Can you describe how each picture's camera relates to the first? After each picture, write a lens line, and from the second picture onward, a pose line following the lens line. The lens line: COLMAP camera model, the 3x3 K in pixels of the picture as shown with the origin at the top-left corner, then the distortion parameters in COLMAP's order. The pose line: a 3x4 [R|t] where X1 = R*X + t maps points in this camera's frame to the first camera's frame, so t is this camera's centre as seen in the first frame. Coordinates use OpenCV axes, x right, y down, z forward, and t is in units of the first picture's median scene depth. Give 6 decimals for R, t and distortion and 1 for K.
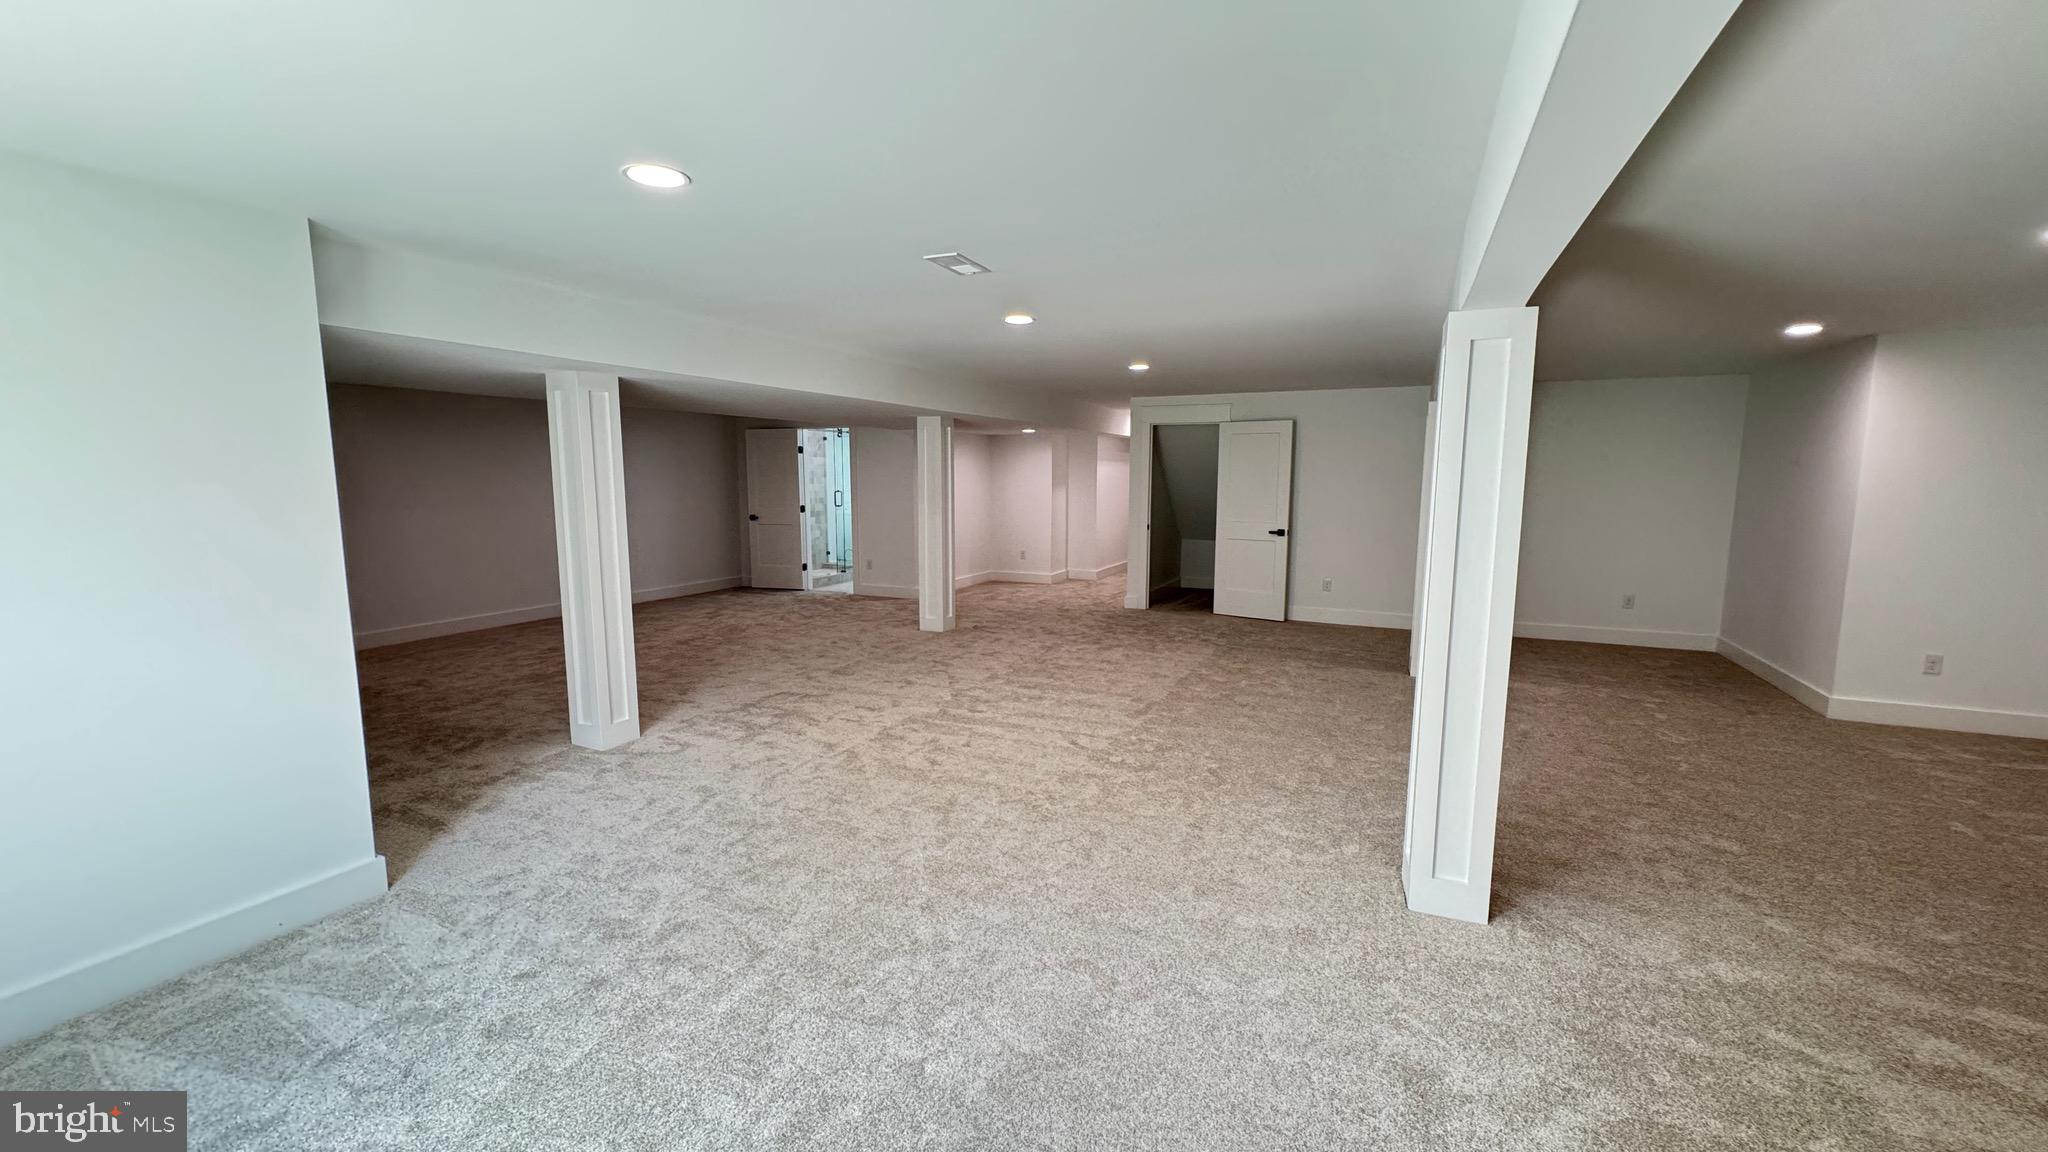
lens RADIAL K [[817.3, 0, 1024.0], [0, 817.3, 576.0], [0, 0, 1]] dist [-0.001193, -0.000204]
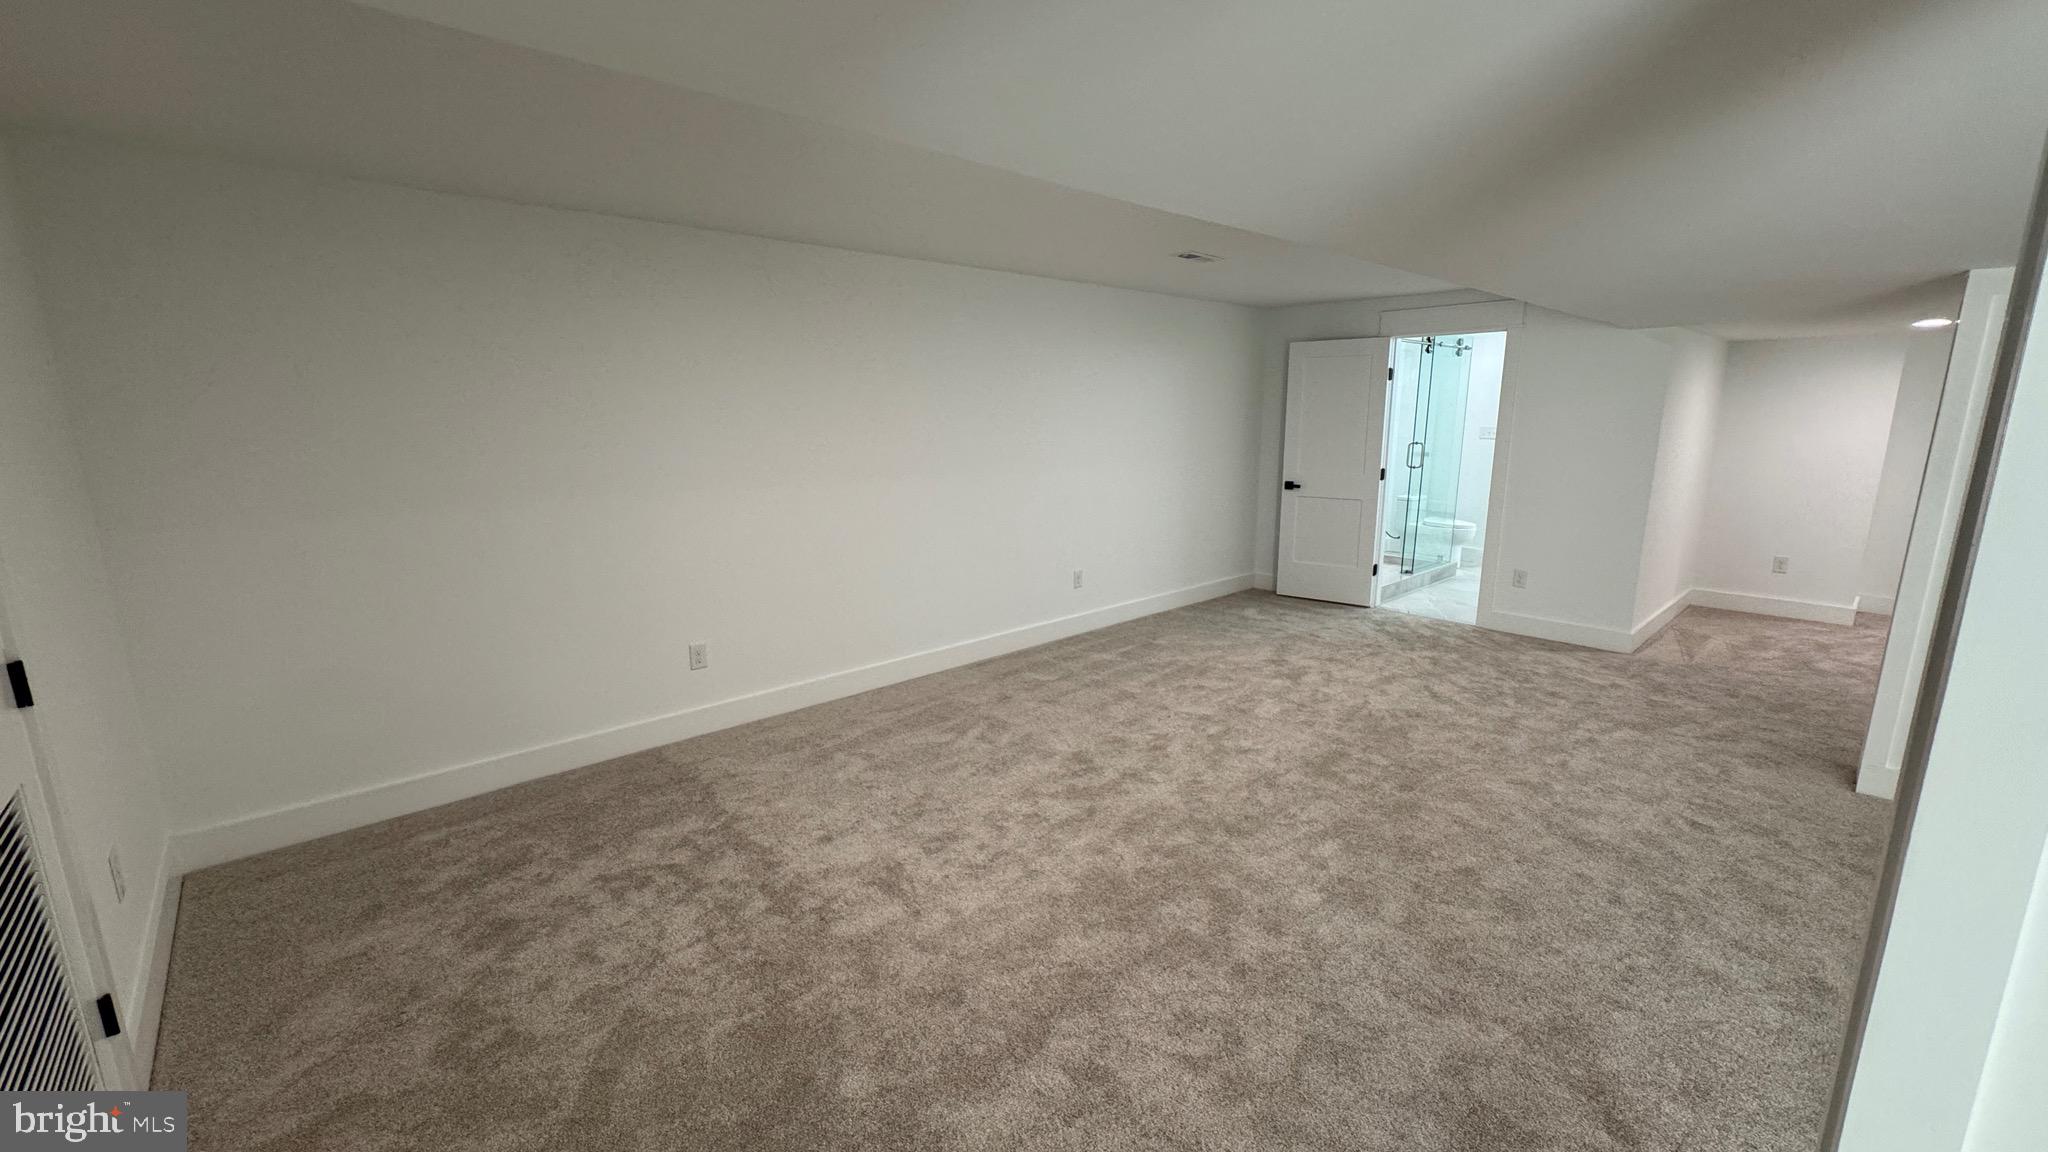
lens RADIAL K [[817.3, 0, 1024.0], [0, 817.3, 576.0], [0, 0, 1]] dist [-0.001193, -0.000204]
pose [[0.923915, 0.072496, -0.375668, -0.380841], [-0.047389, 0.996007, 0.075660, -0.054279], [0.379653, -0.052101, 0.923661, 0.458354]]
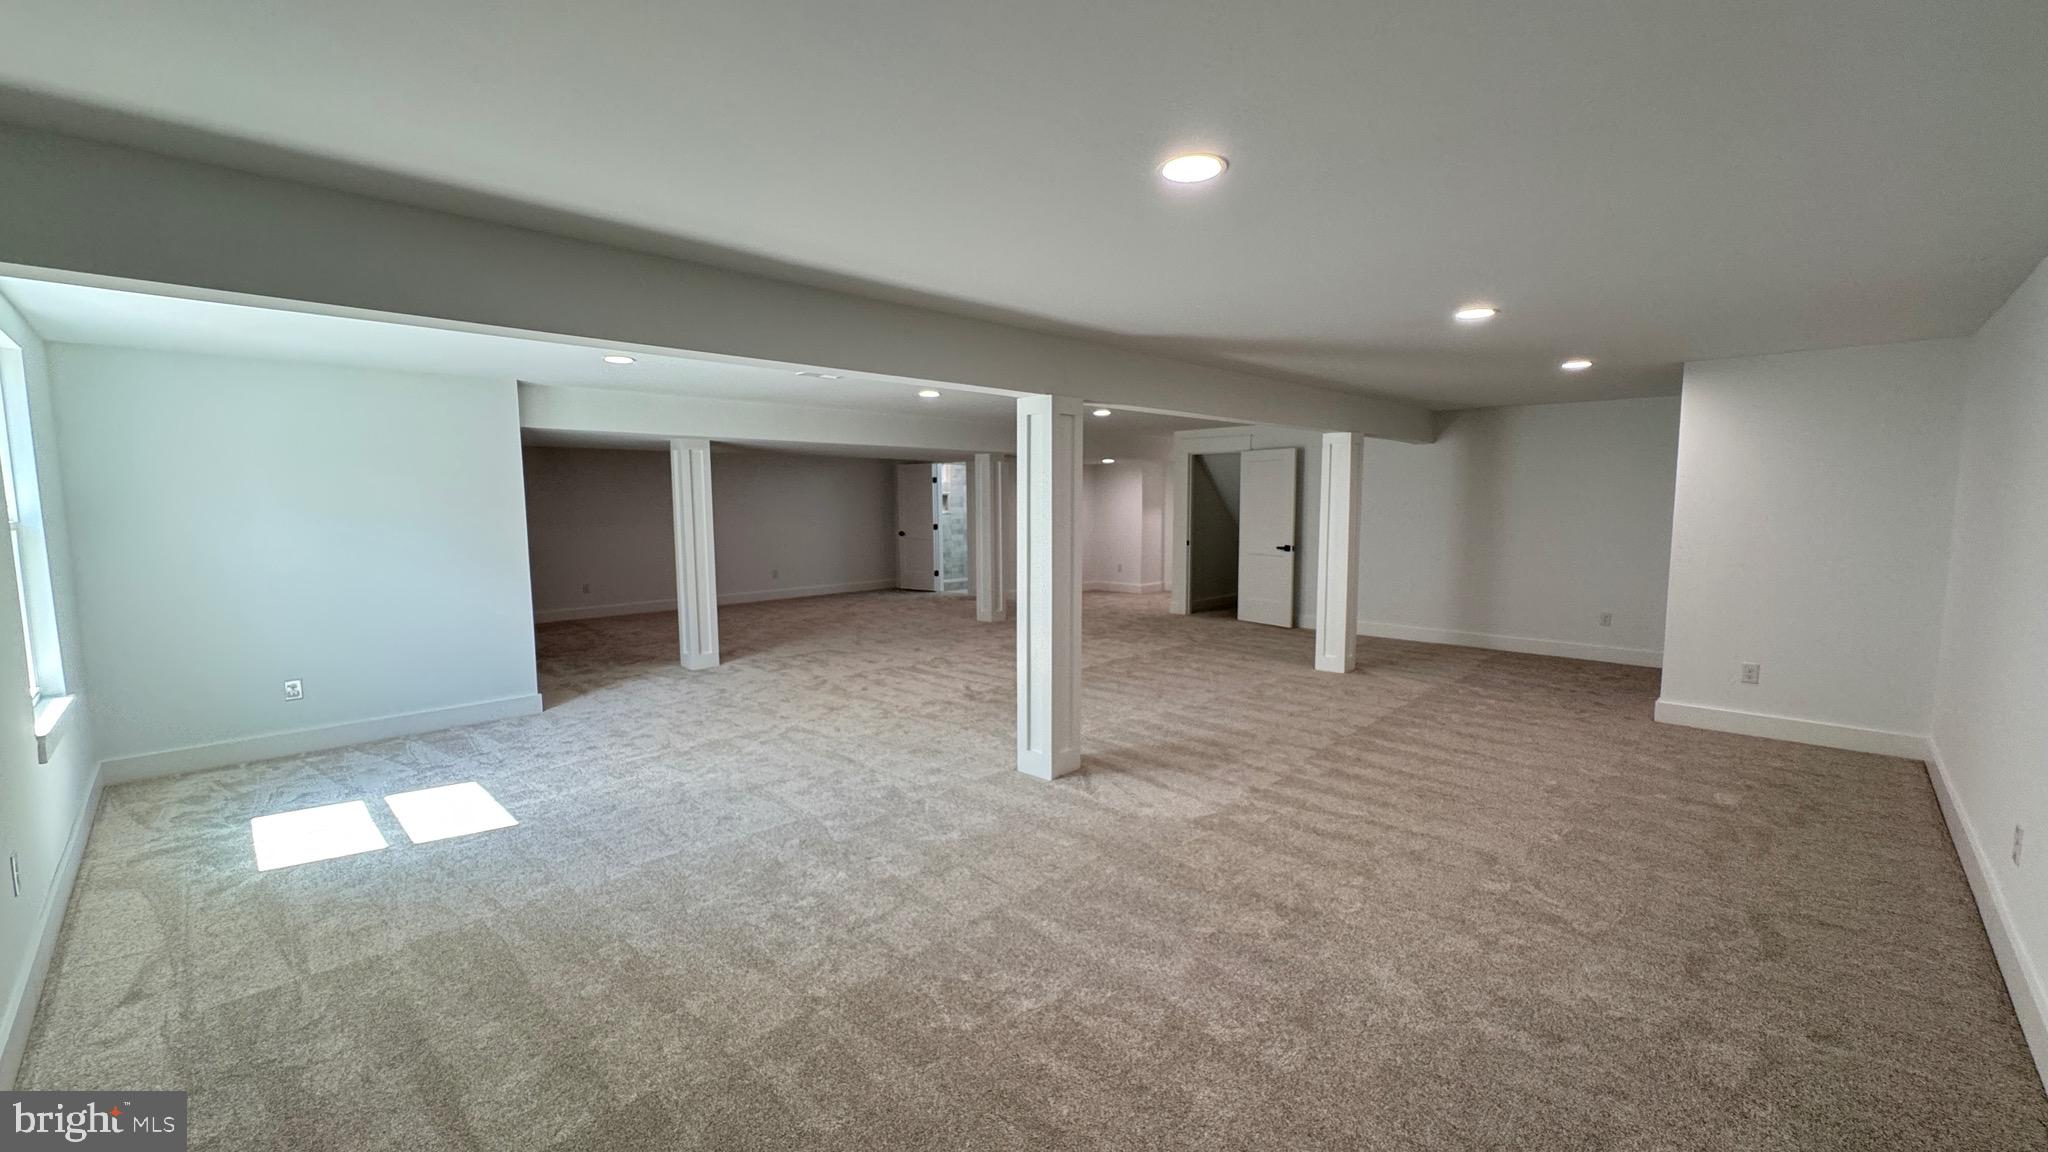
lens RADIAL K [[804.6, 0, 1021.8], [0, 804.6, 607.0], [0, 0, 1]] dist [-0.000652, -0.000038]
pose [[0.945329, 0.035649, -0.324163, 0.349361], [-0.032273, 0.999354, 0.015787, 0.022836], [0.324517, -0.004462, 0.945869, -0.172860]]
